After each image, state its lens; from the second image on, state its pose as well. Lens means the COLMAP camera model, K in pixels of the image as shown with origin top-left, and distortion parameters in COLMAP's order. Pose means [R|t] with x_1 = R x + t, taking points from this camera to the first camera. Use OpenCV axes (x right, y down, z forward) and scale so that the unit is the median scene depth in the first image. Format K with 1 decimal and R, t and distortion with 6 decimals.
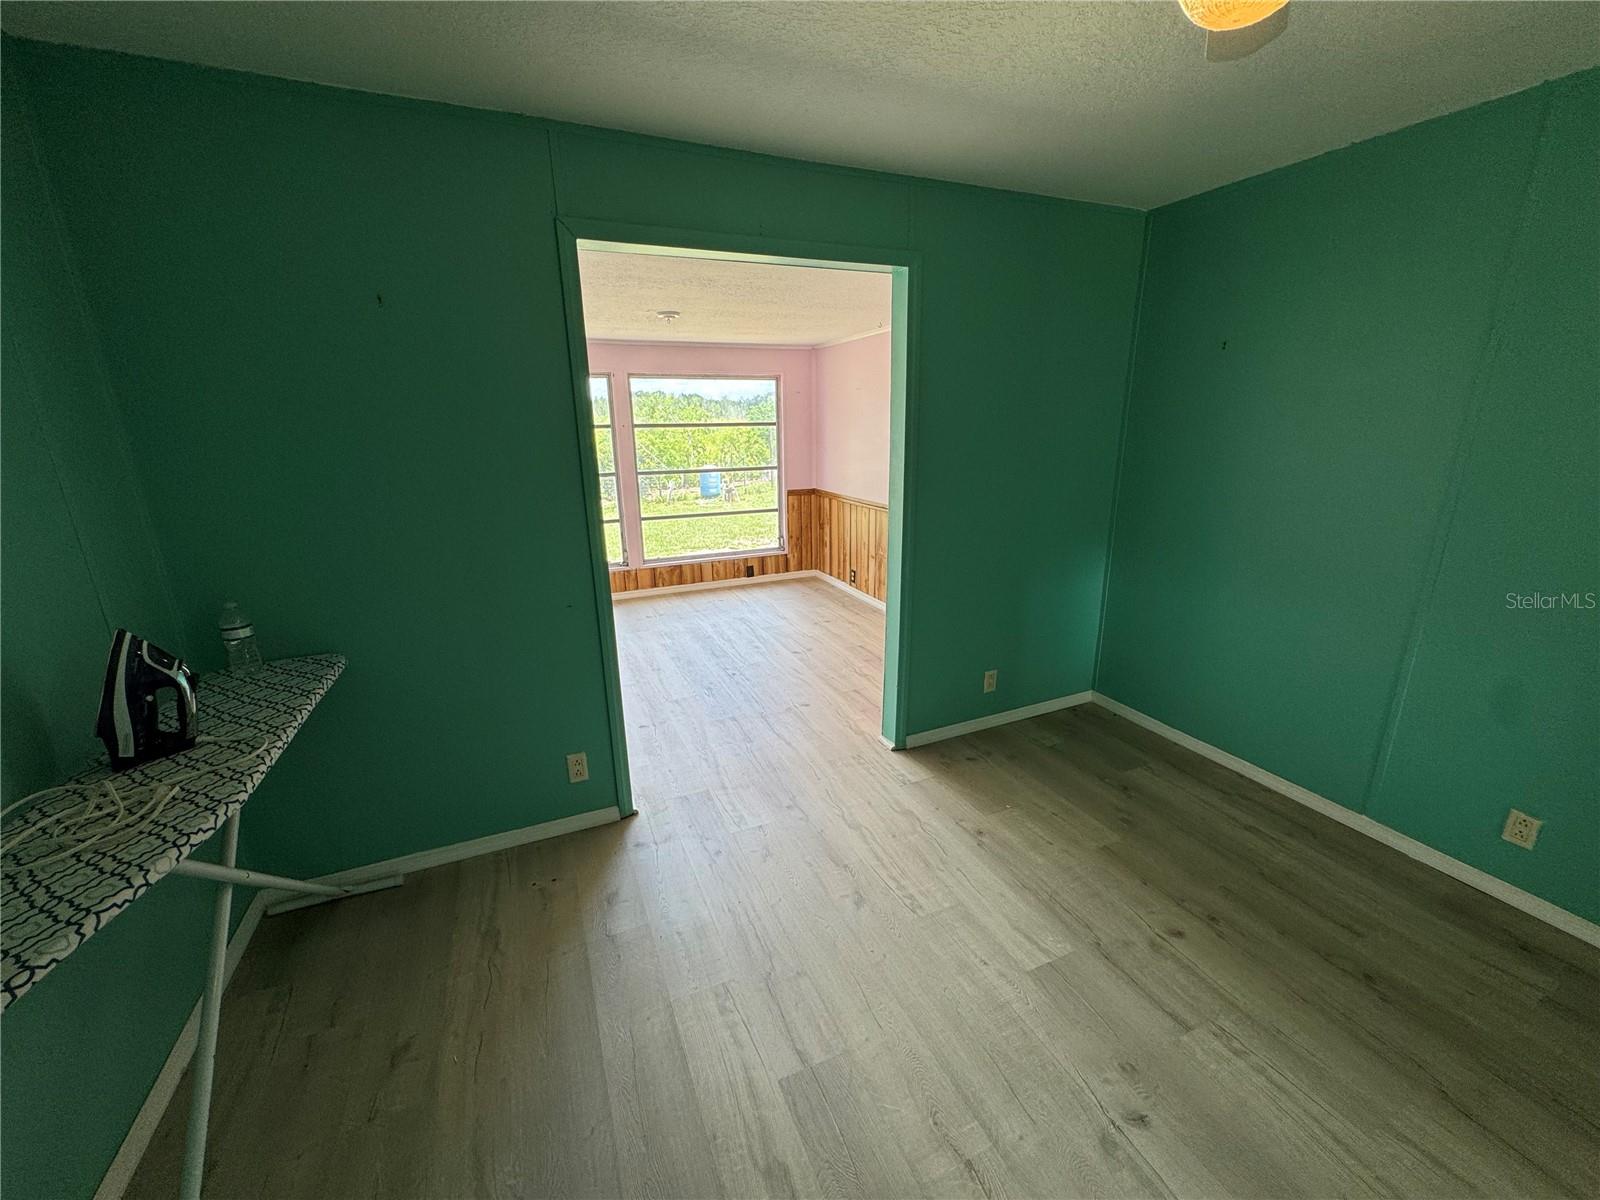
lens RADIAL K [[637.8, 0, 801.6], [0, 637.8, 597.1], [0, 0, 1]] dist [-0.002482, 0.000381]
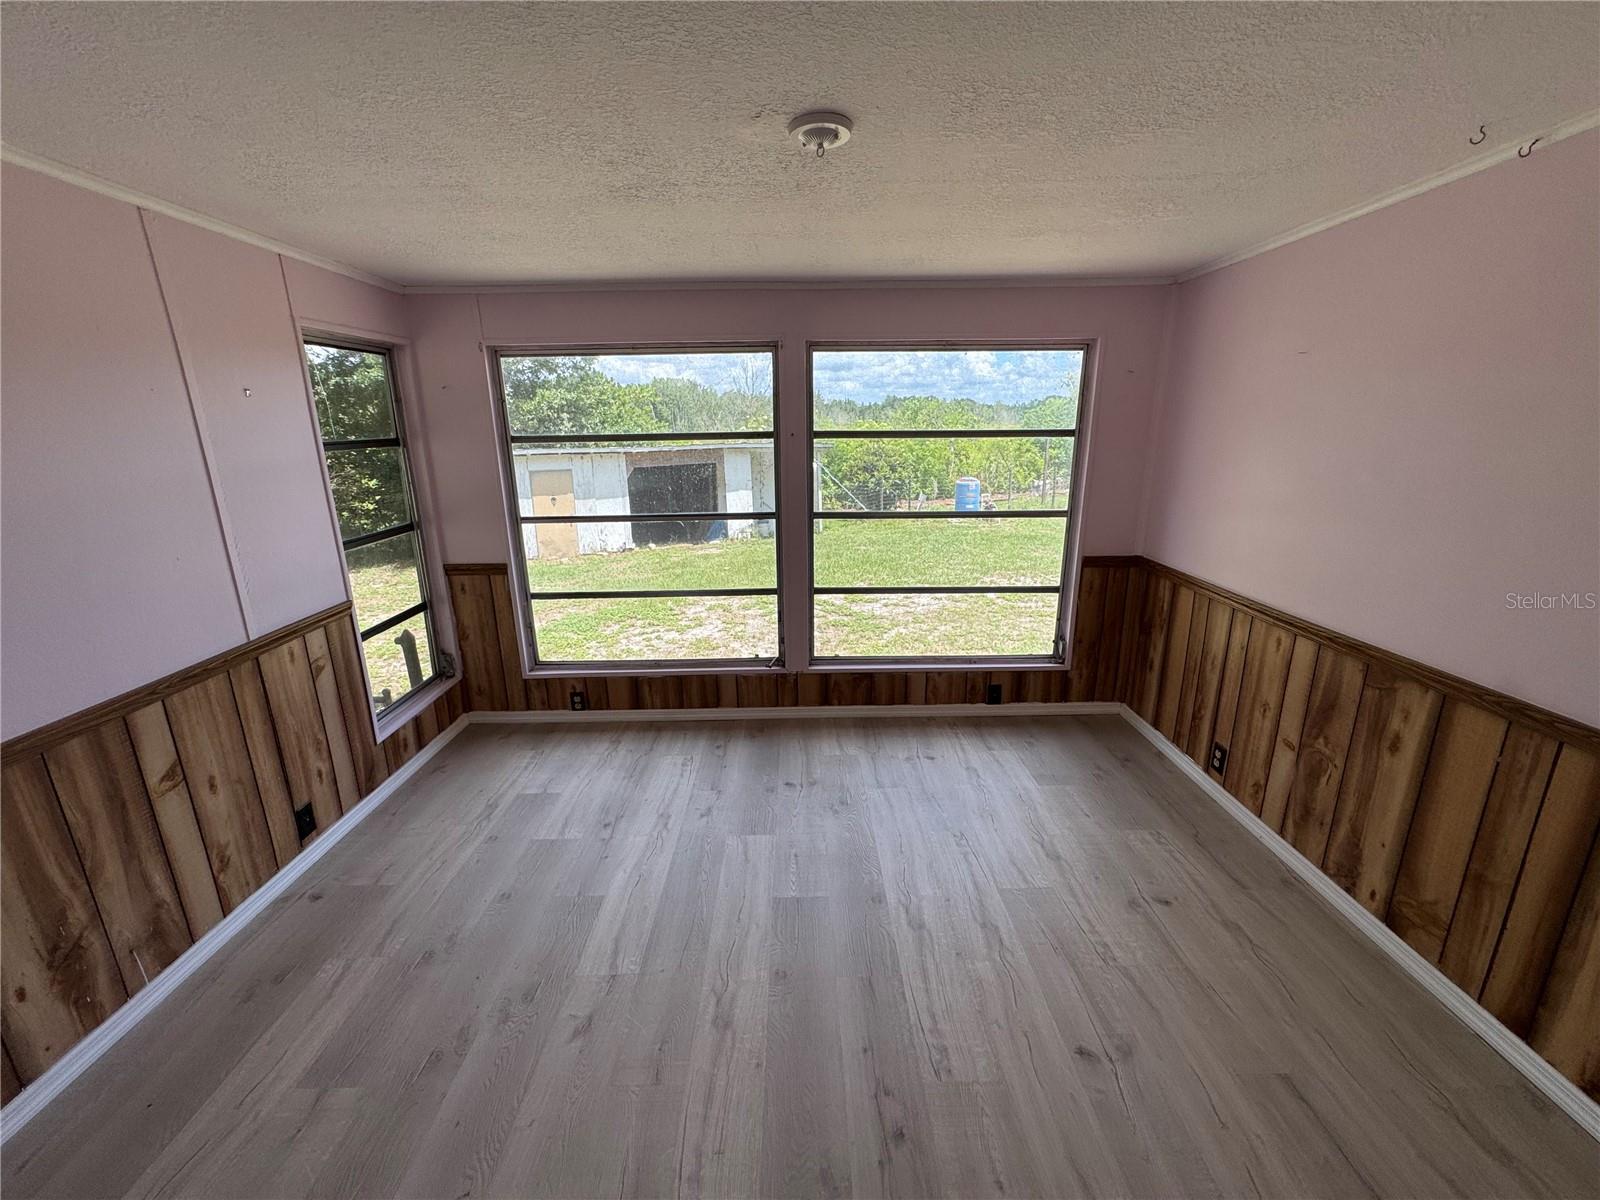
lens RADIAL K [[637.8, 0, 802.4], [0, 637.8, 596.2], [0, 0, 1]] dist [-0.002482, 0.000381]
pose [[0.920811, 0.105227, -0.375546, -0.035189], [-0.108533, 0.994015, 0.012407, -0.117219], [0.374604, 0.029334, 0.926721, 0.421755]]
